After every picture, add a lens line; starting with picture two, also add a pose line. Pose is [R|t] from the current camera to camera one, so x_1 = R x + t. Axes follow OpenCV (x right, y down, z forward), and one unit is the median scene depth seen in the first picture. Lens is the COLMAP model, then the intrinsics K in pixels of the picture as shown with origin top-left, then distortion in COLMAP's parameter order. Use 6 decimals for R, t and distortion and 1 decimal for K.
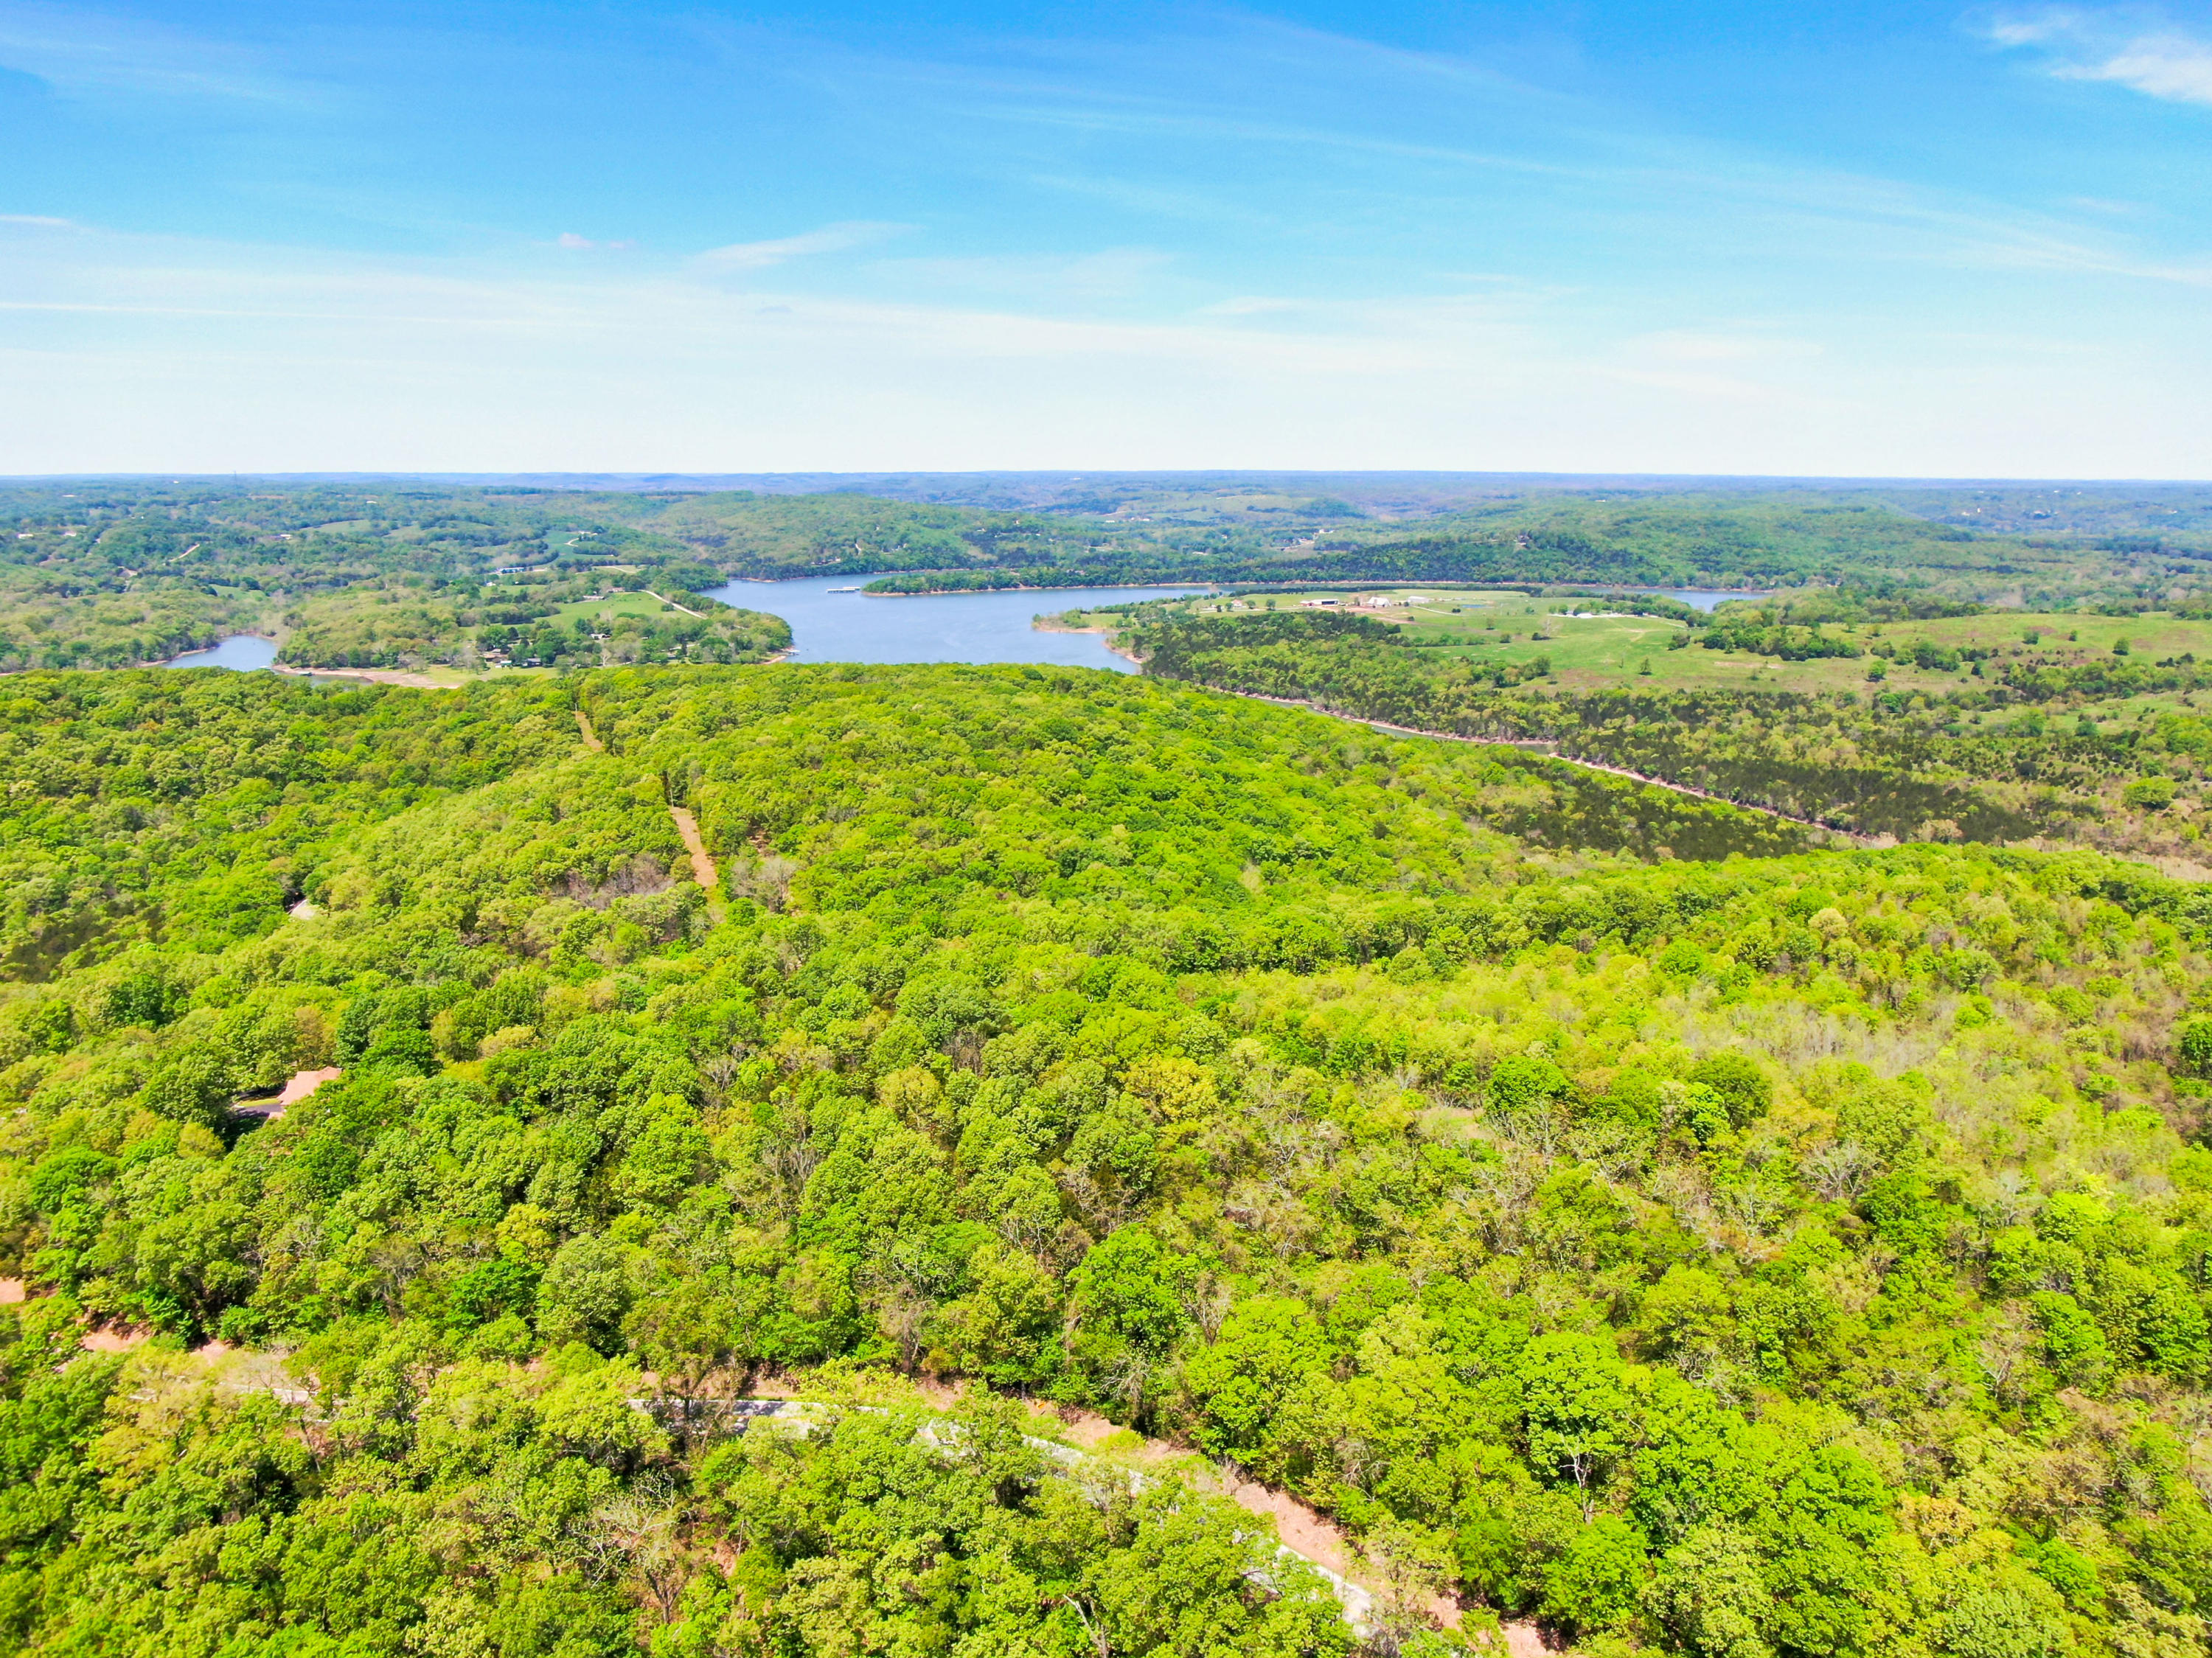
lens RADIAL K [[1578.3, 0, 1107.5], [0, 1578.3, 821.3], [0, 0, 1]] dist [-0.017766, 0.012685]
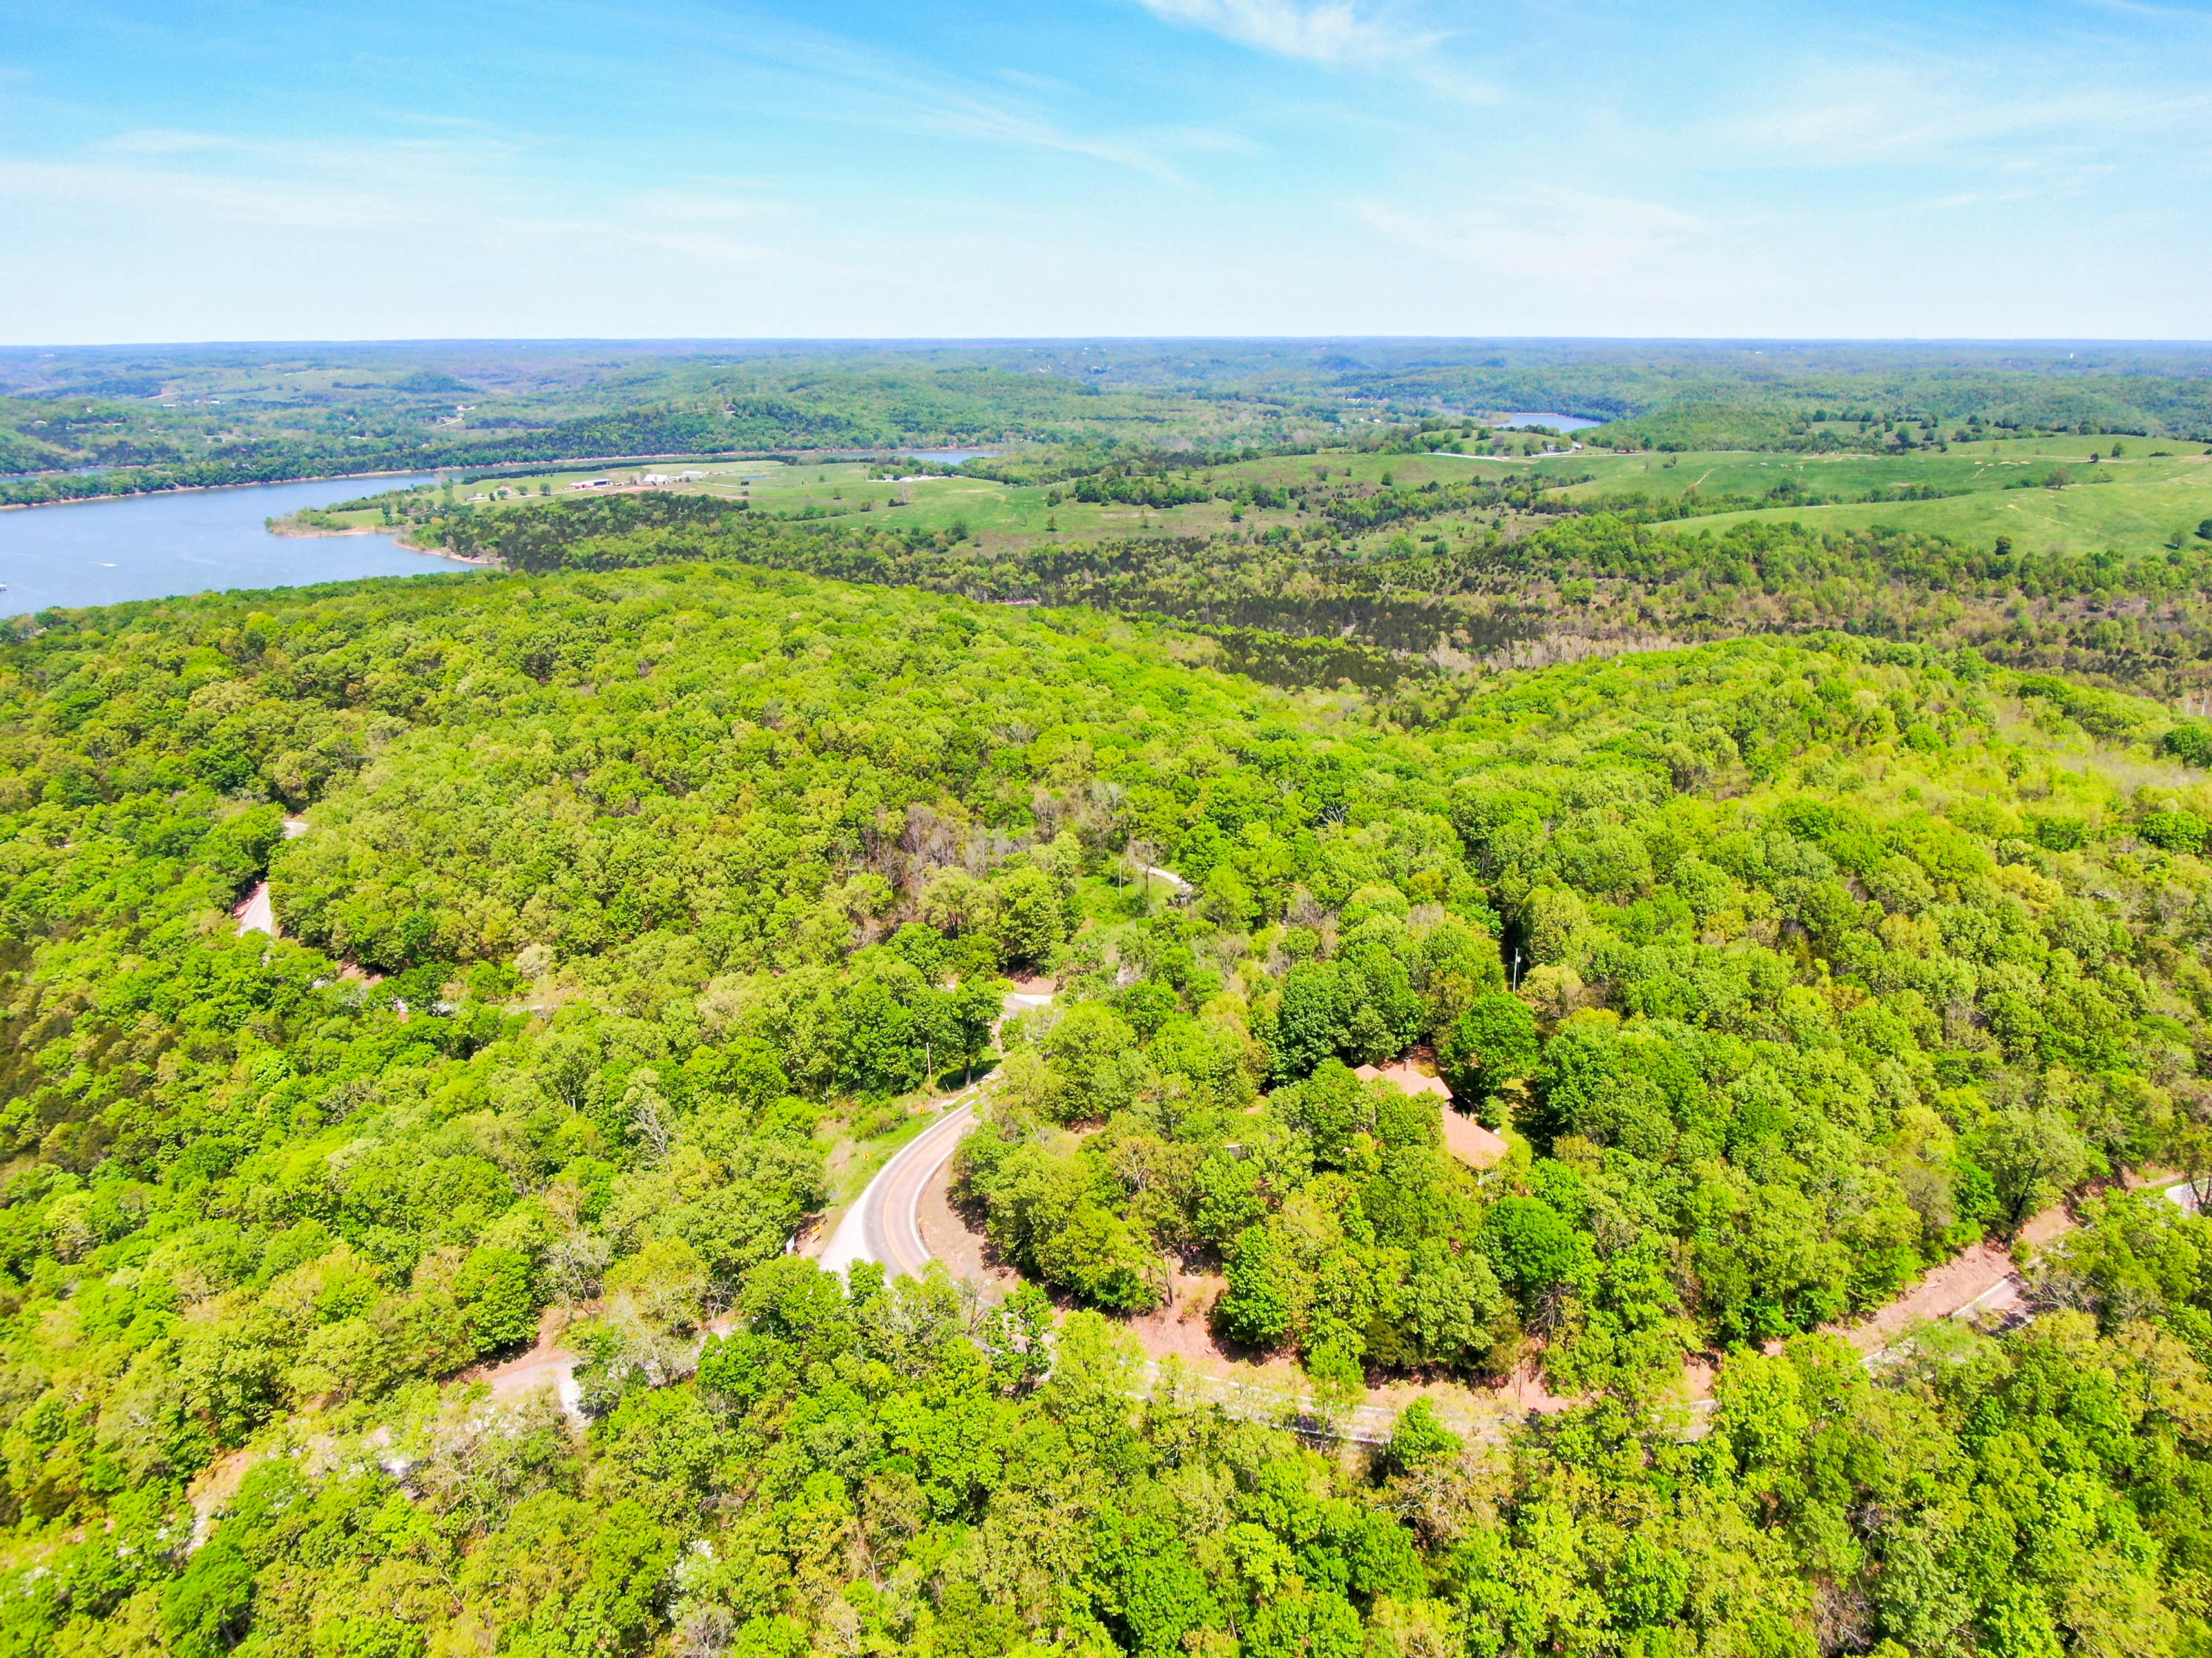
lens RADIAL K [[1578.3, 0, 1100.2], [0, 1578.3, 832.0], [0, 0, 1]] dist [-0.017766, 0.012685]
pose [[0.845601, -0.170128, 0.505979, -0.131100], [0.126159, 0.984695, 0.120251, -0.011361], [-0.518693, -0.037850, 0.854122, 0.046653]]
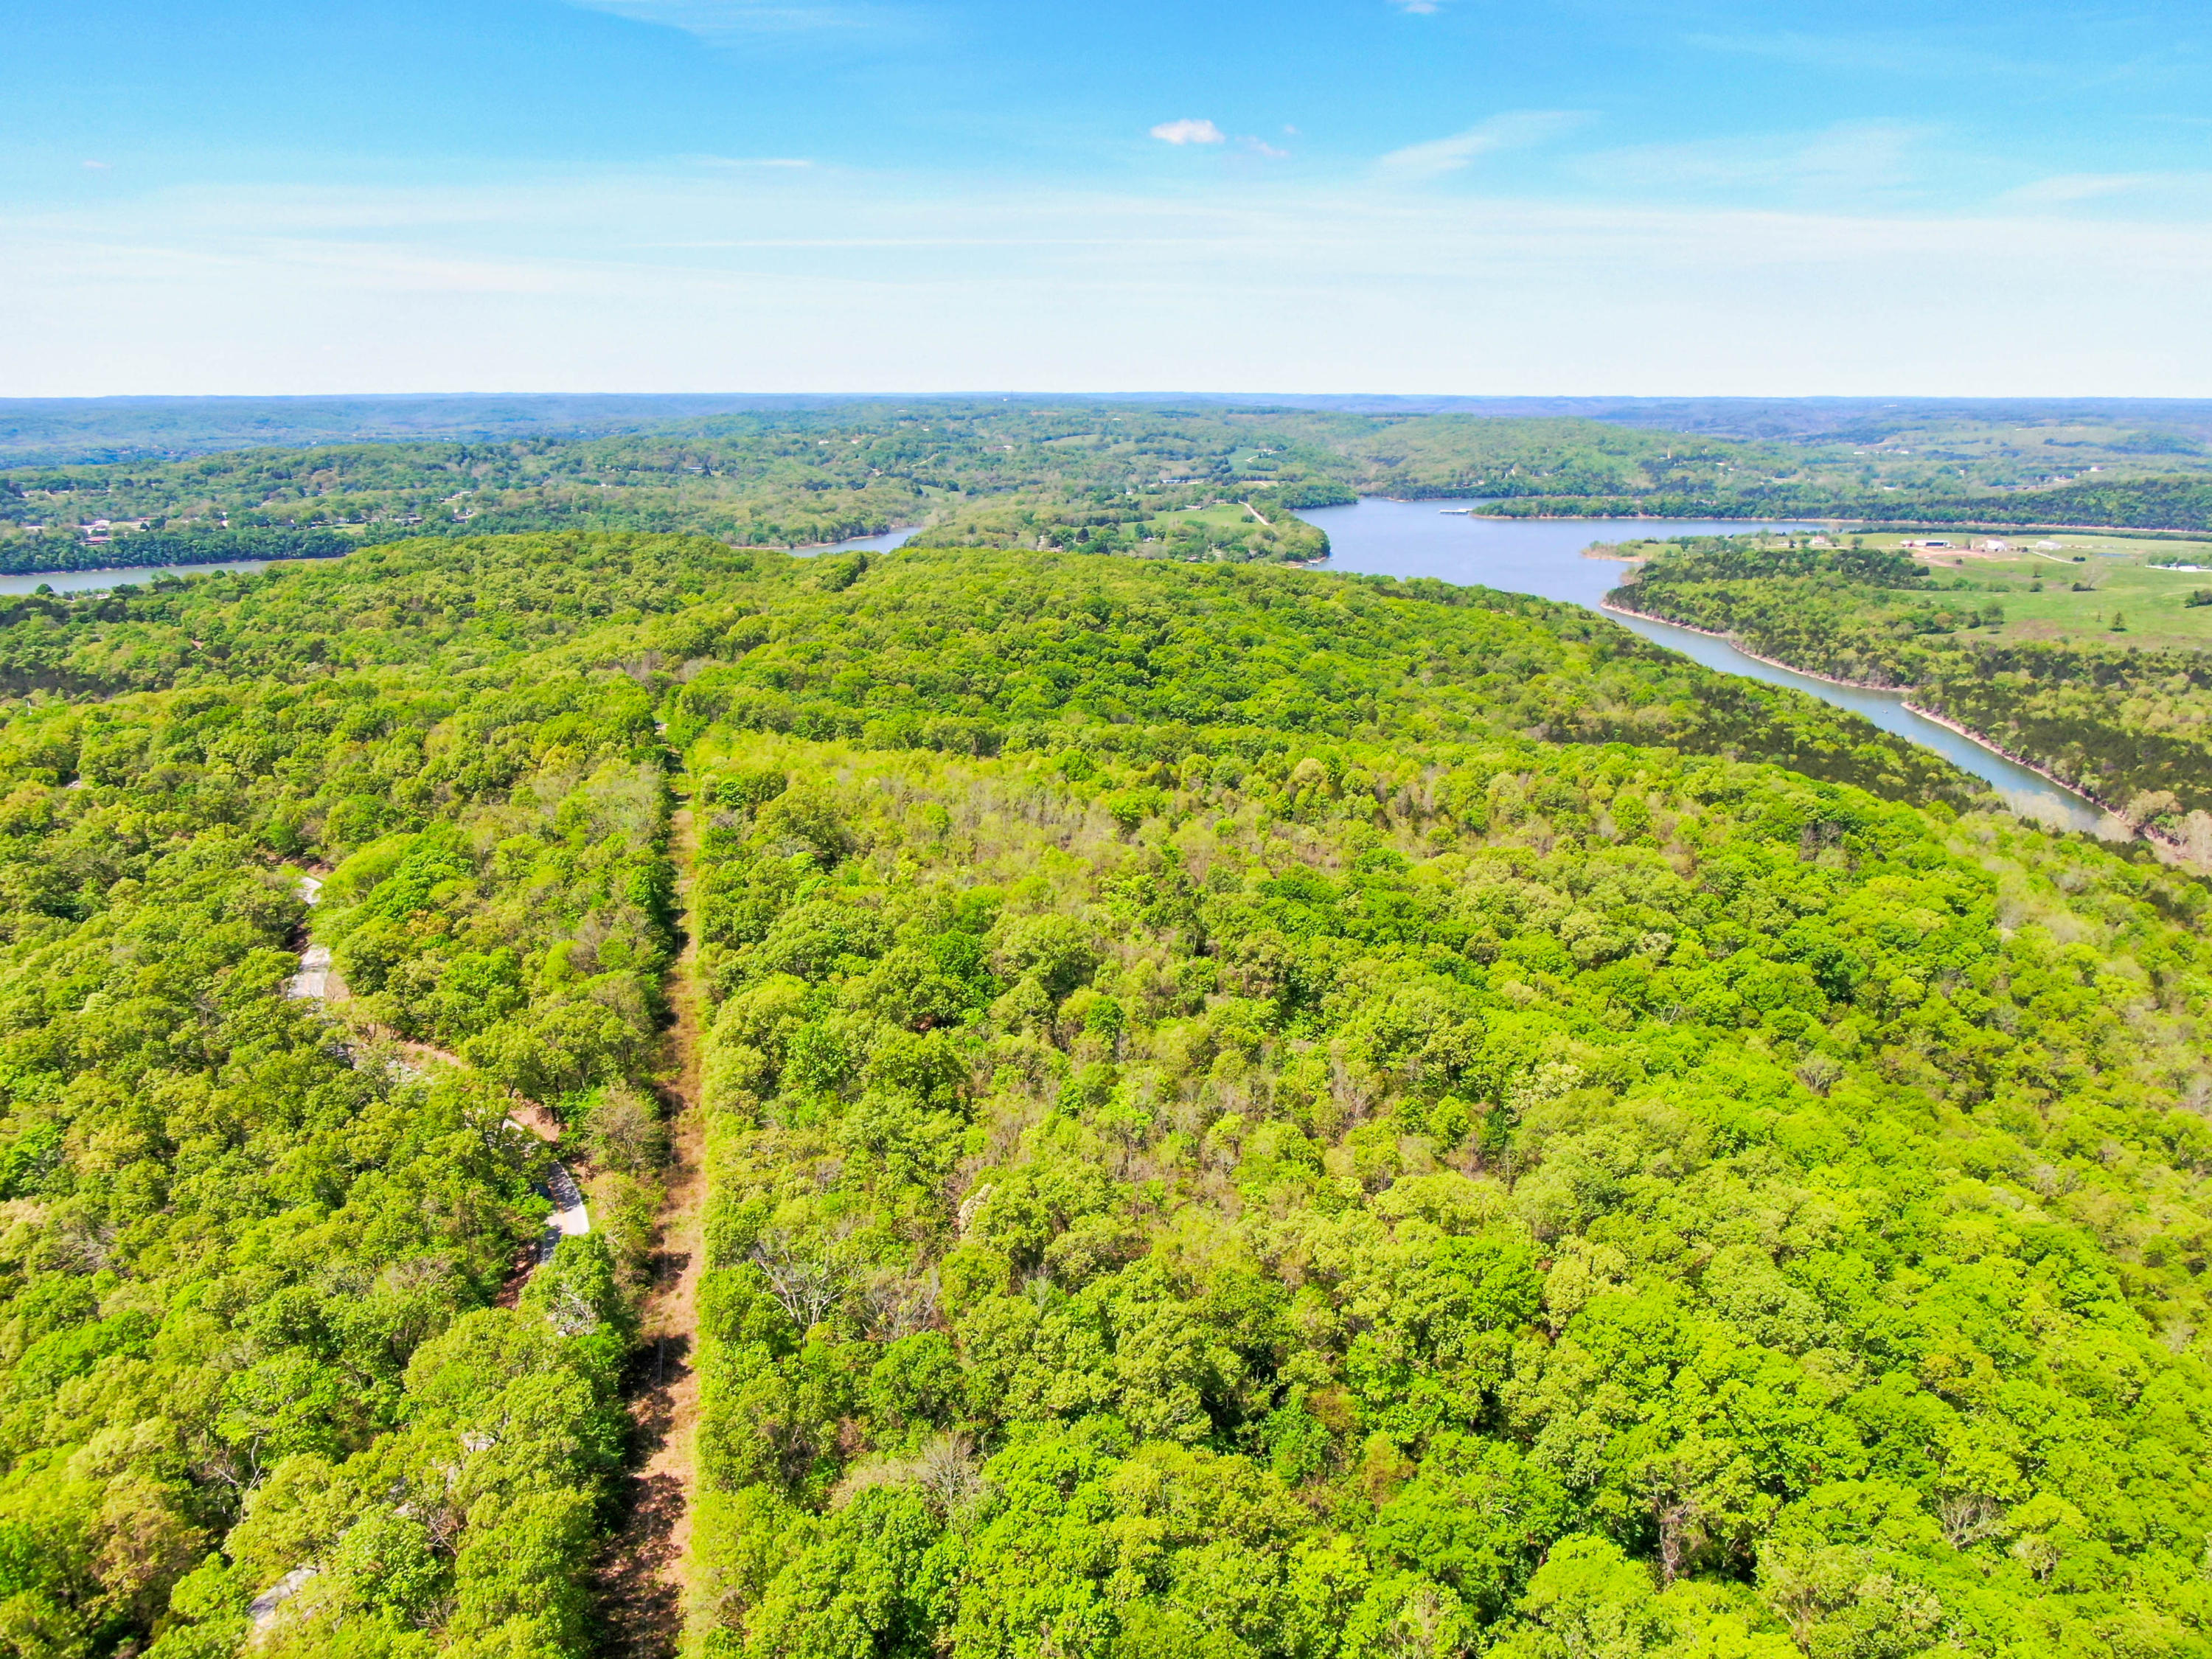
lens RADIAL K [[1578.4, 0, 1125.5], [0, 1578.4, 849.4], [0, 0, 1]] dist [-0.017766, 0.012685]
pose [[0.890037, 0.130742, -0.436738, 0.160604], [-0.103026, 0.990895, 0.086678, 0.006267], [0.444094, -0.032151, 0.895403, -0.029211]]
